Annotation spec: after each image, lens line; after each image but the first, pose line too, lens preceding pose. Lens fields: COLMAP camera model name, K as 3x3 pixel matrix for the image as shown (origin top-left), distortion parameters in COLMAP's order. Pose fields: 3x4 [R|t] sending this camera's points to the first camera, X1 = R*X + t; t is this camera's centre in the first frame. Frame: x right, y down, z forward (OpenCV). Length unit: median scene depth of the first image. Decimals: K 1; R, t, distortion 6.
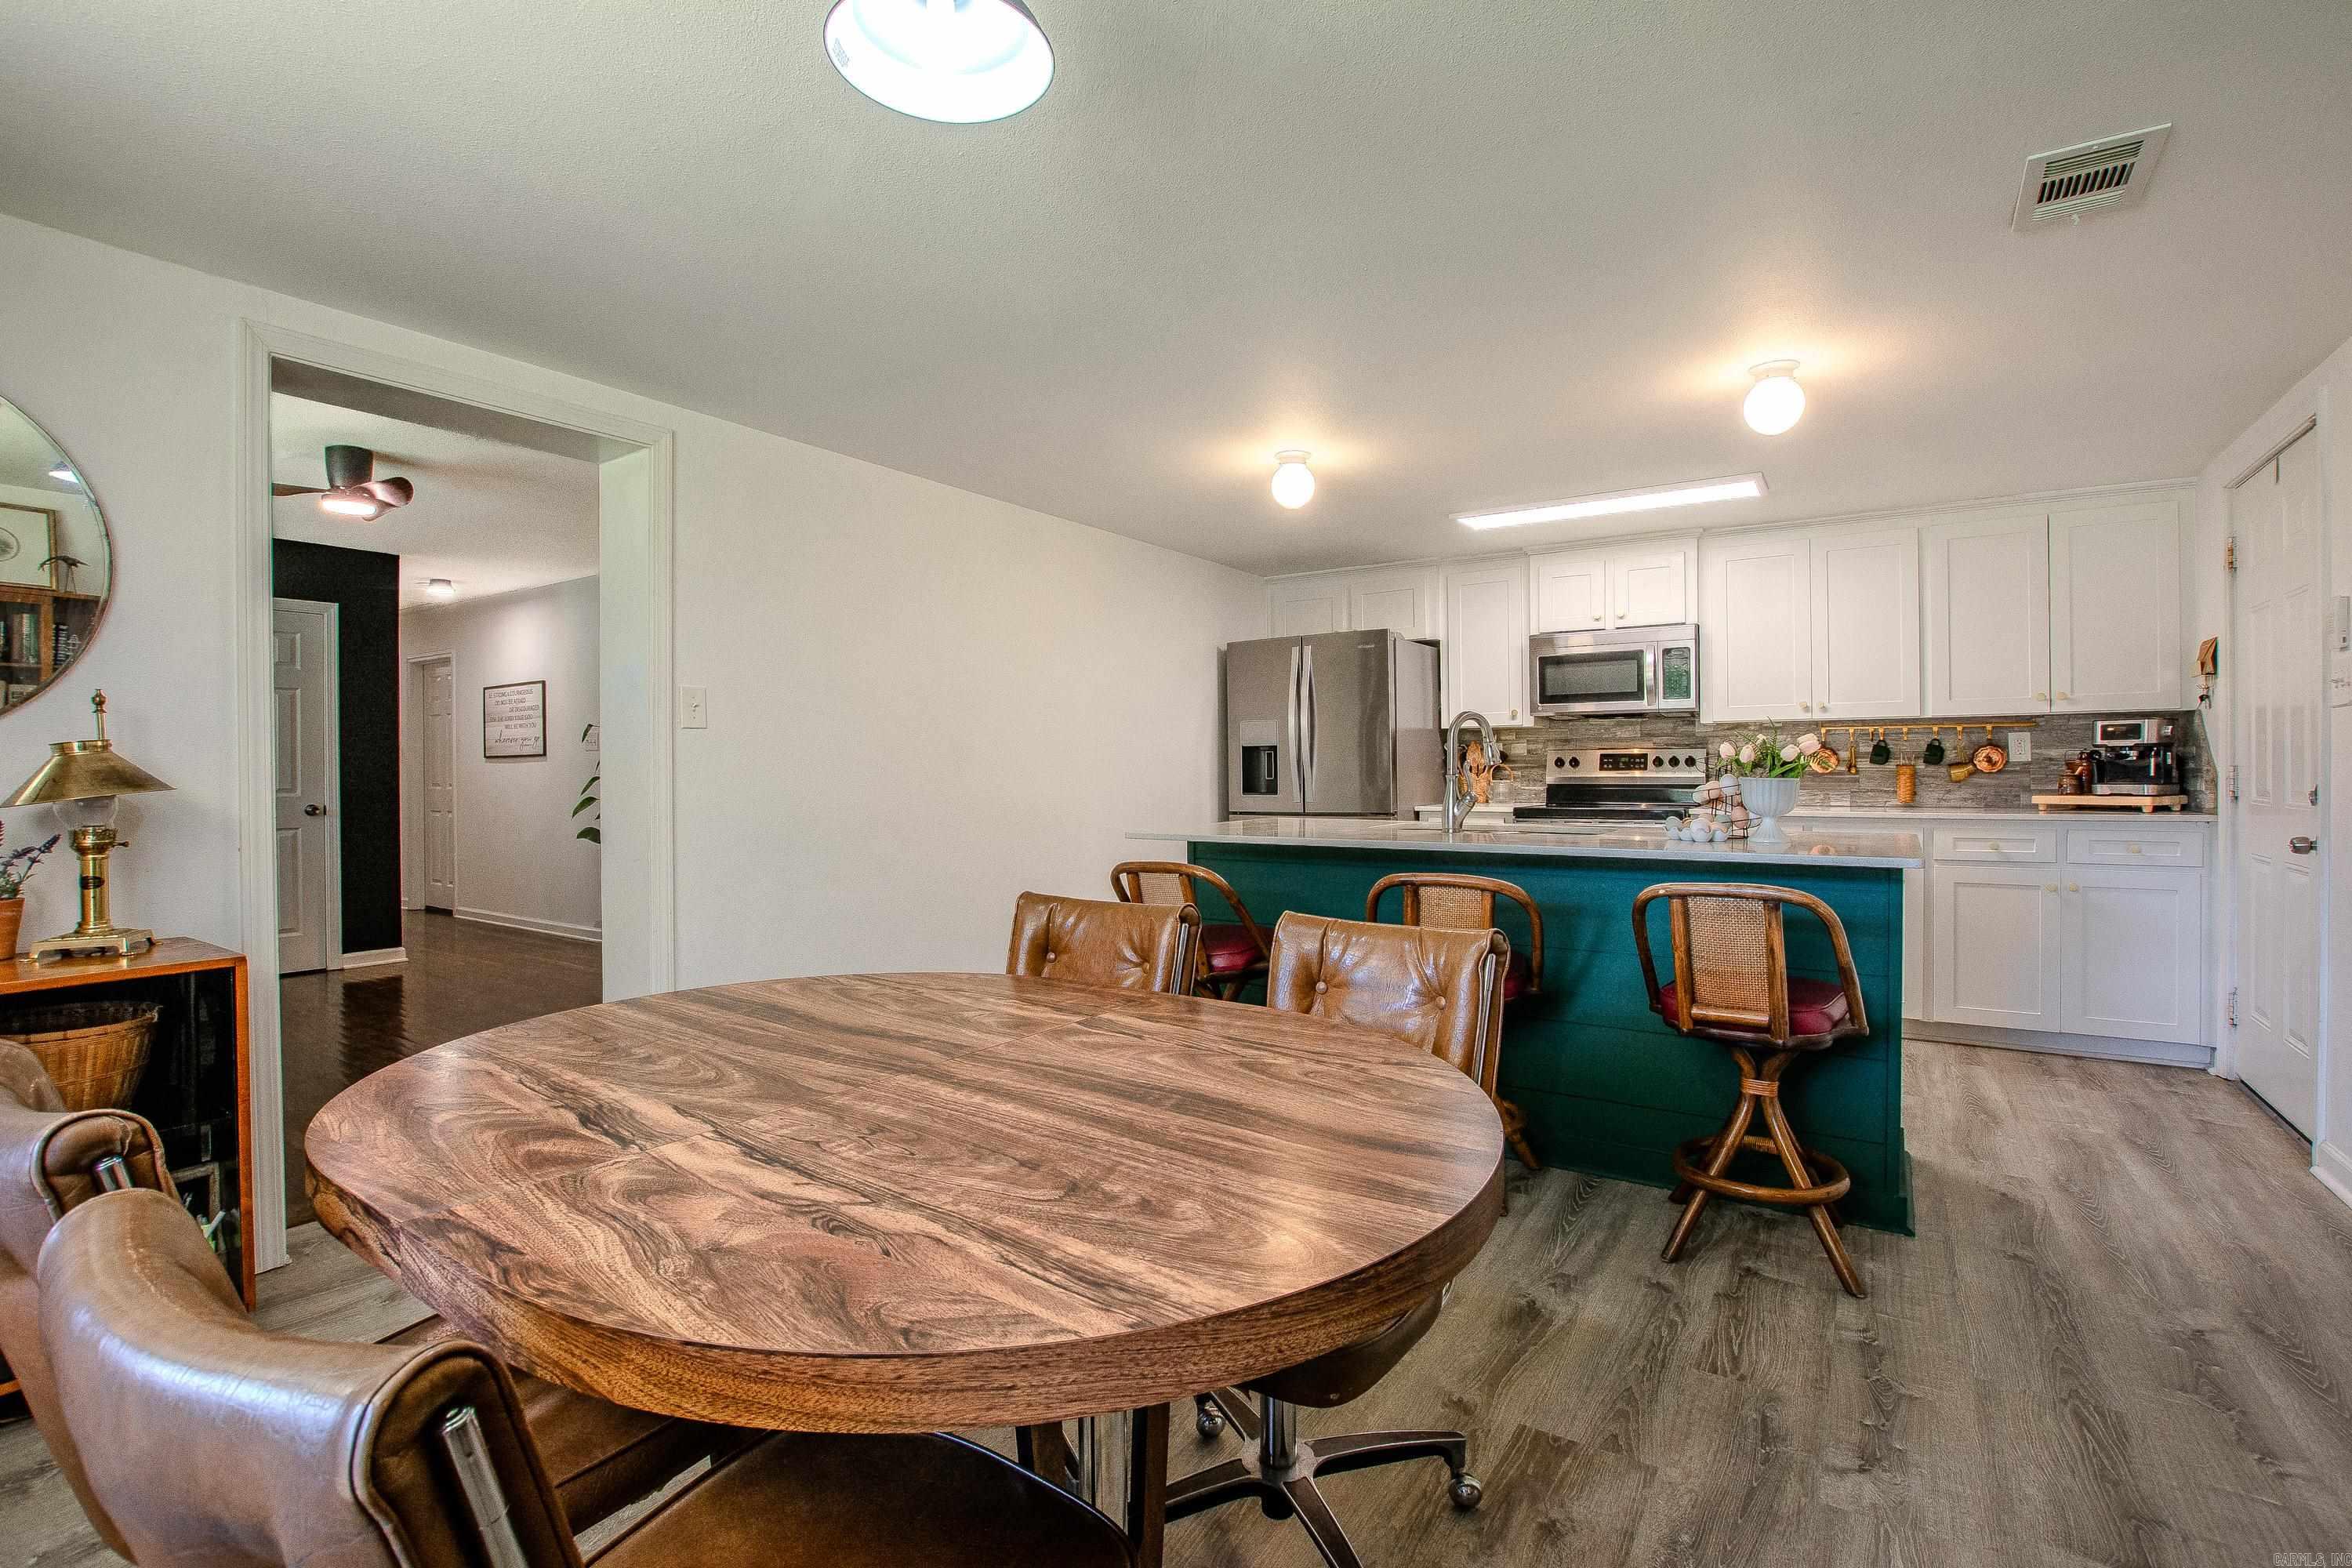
lens RADIAL K [[1051.7, 0, 1182.9], [0, 1051.7, 779.3], [0, 0, 1]] dist [-0.035142, 0.002438]
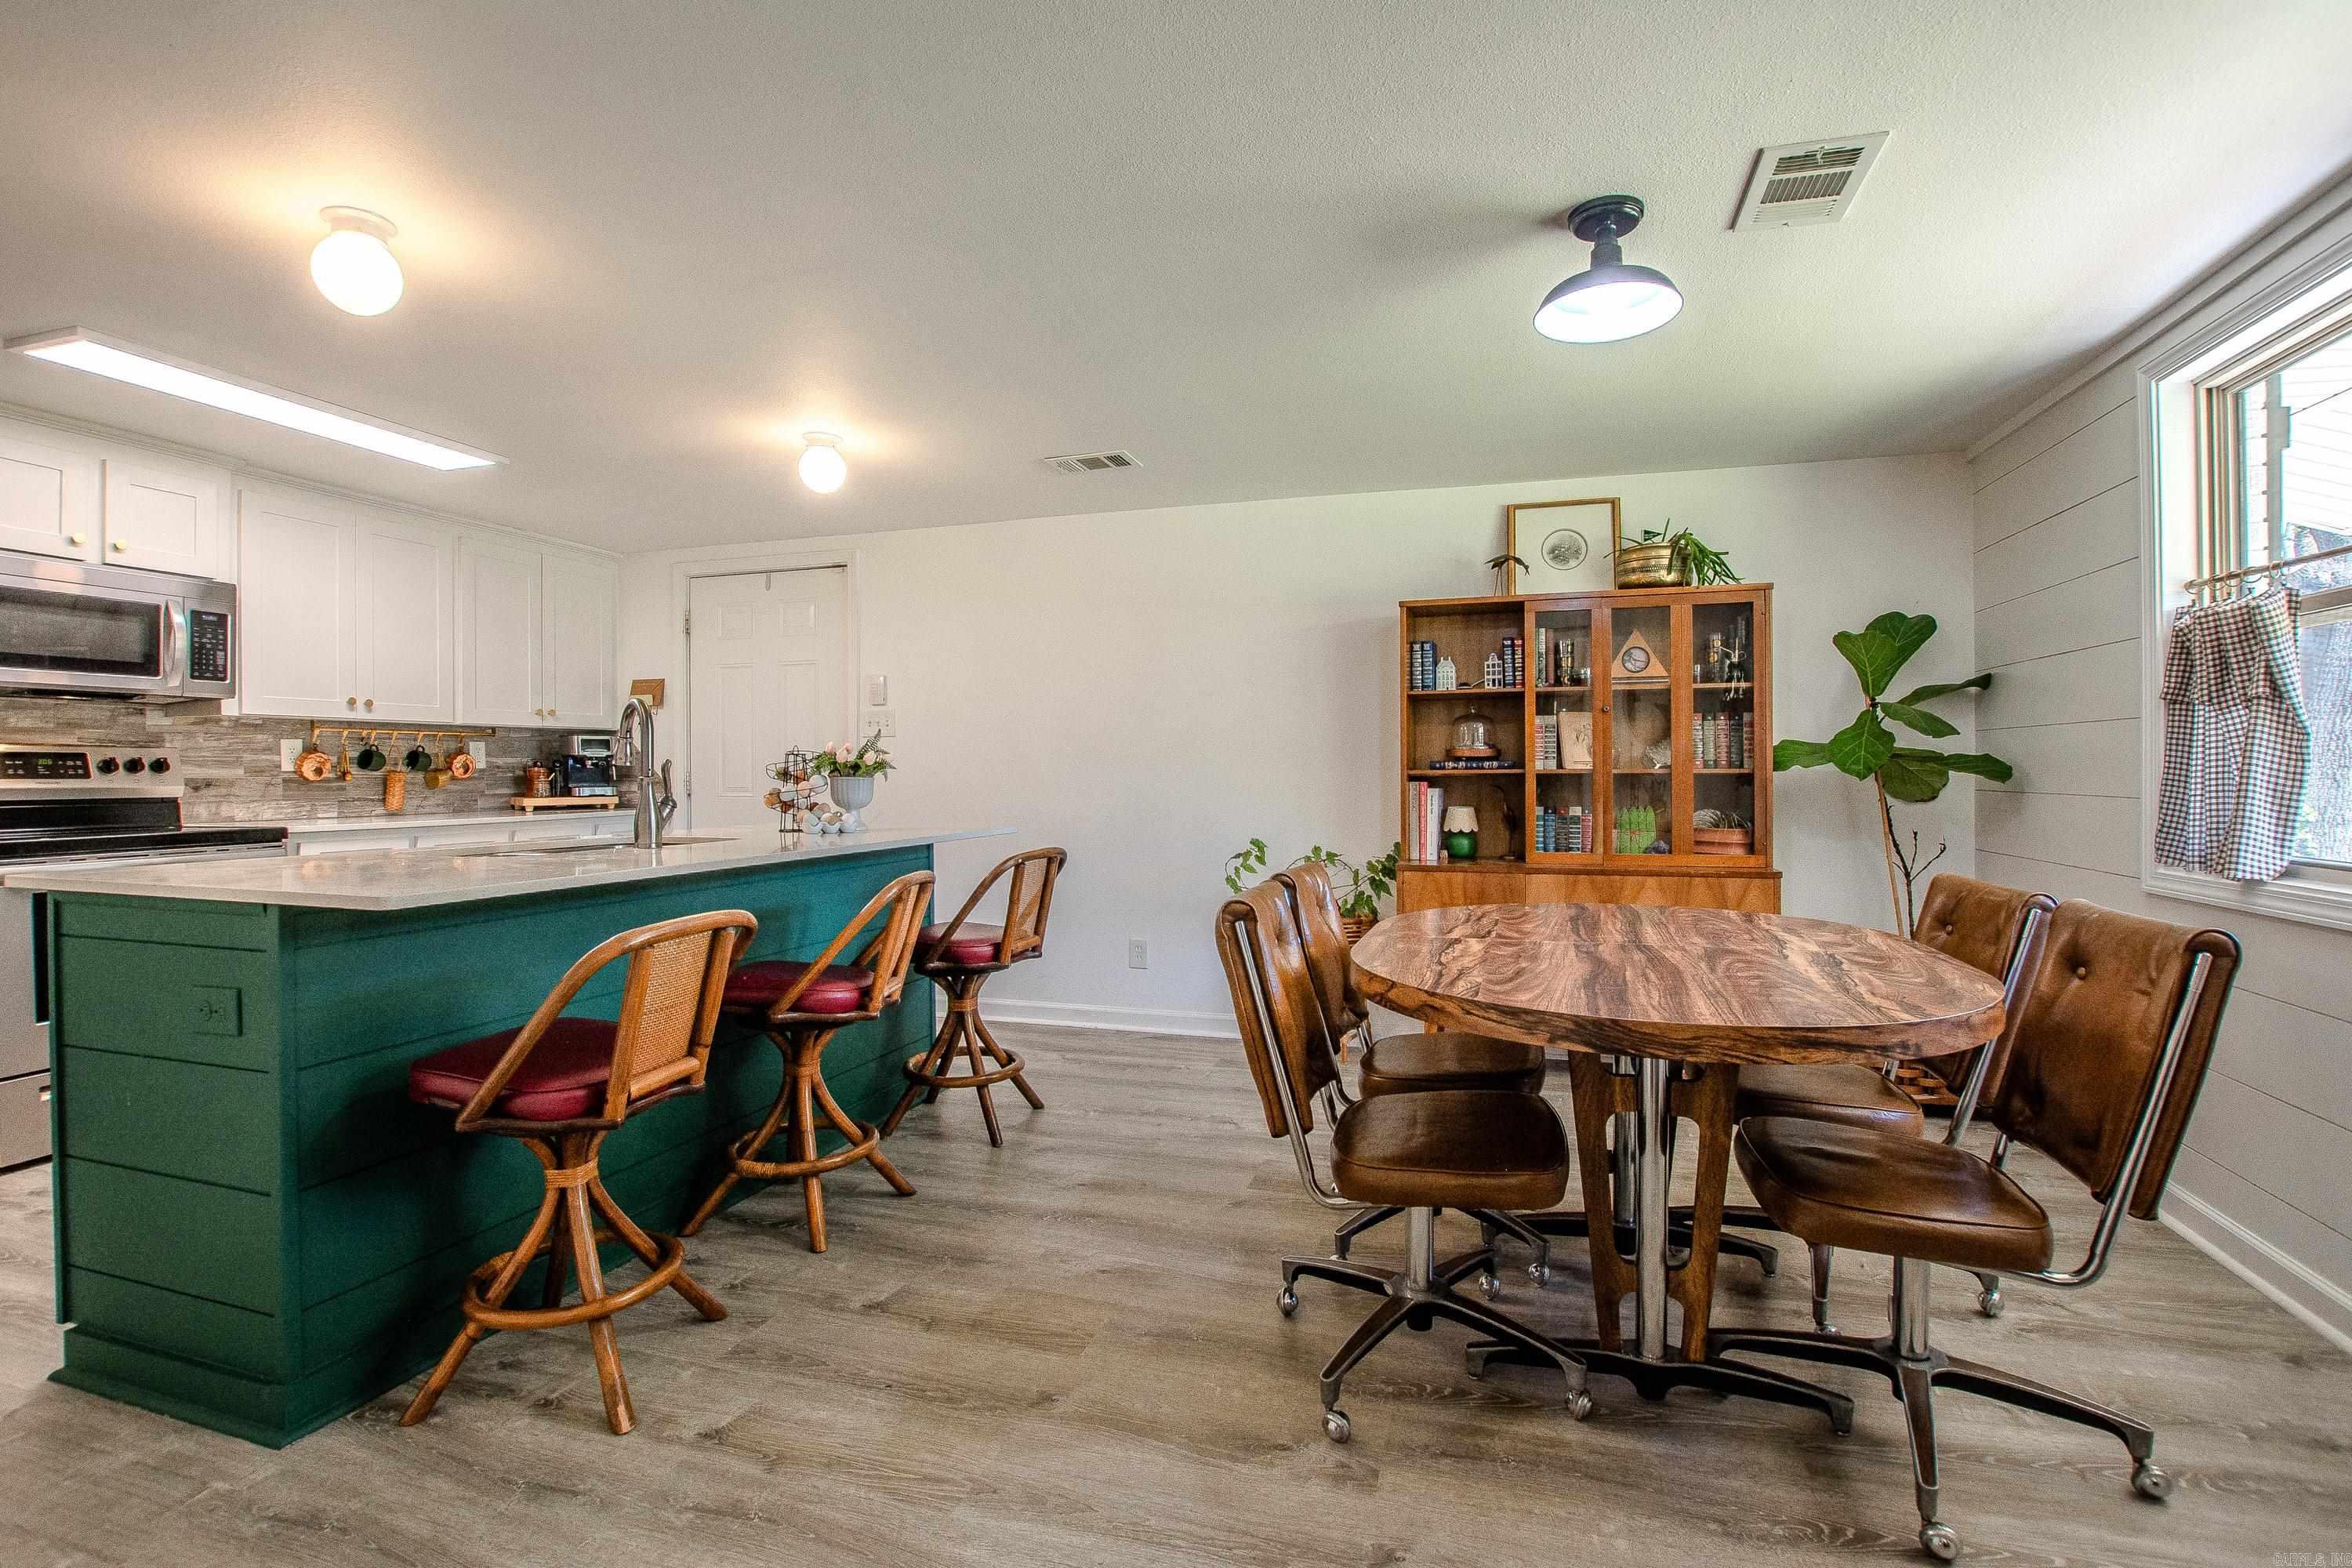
lens RADIAL K [[1051.7, 0, 1173.2], [0, 1051.7, 775.7], [0, 0, 1]] dist [-0.035142, 0.002438]
pose [[-0.262574, 0.001949, 0.964910, -0.511631], [0.016947, 0.999853, 0.002592, -0.000298], [-0.964763, 0.017033, -0.262568, 0.689730]]
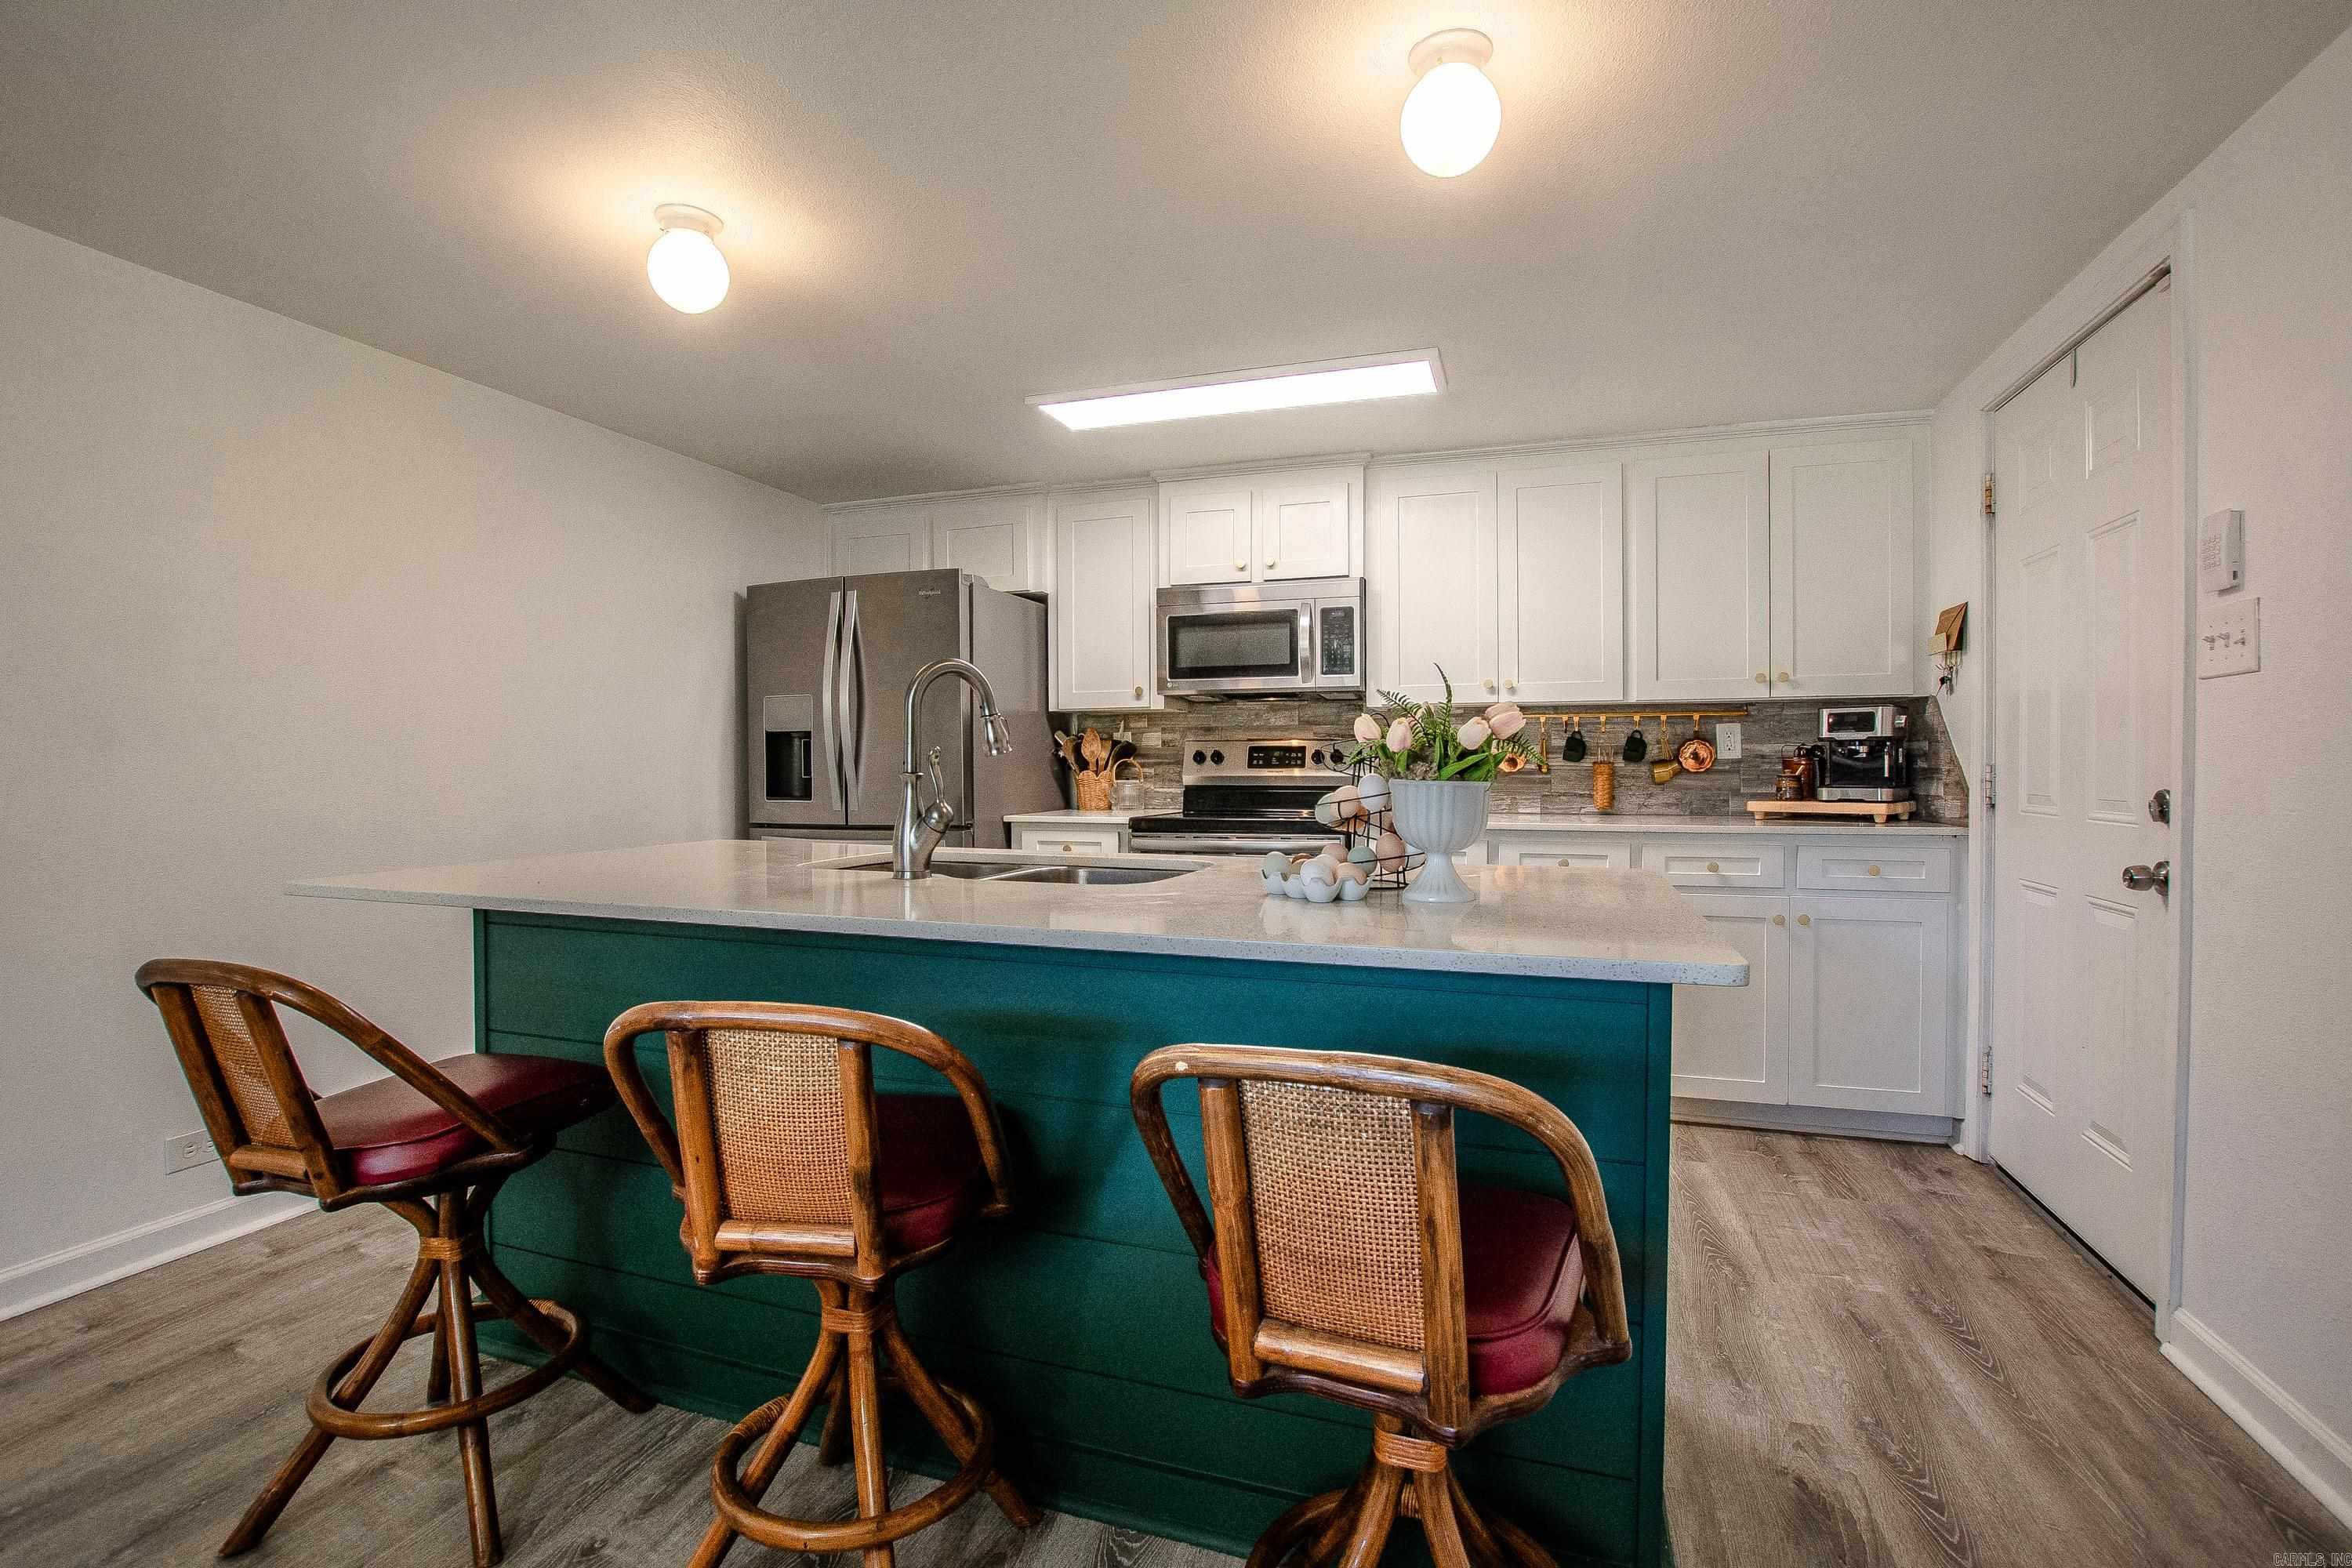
lens RADIAL K [[1051.7, 0, 1179.0], [0, 1051.7, 782.0], [0, 0, 1]] dist [-0.035142, 0.002438]
pose [[0.967181, 0.000787, 0.254087, 0.213885], [-0.002038, 0.999987, 0.004660, -0.002279], [-0.254080, -0.005025, 0.967170, 0.367601]]
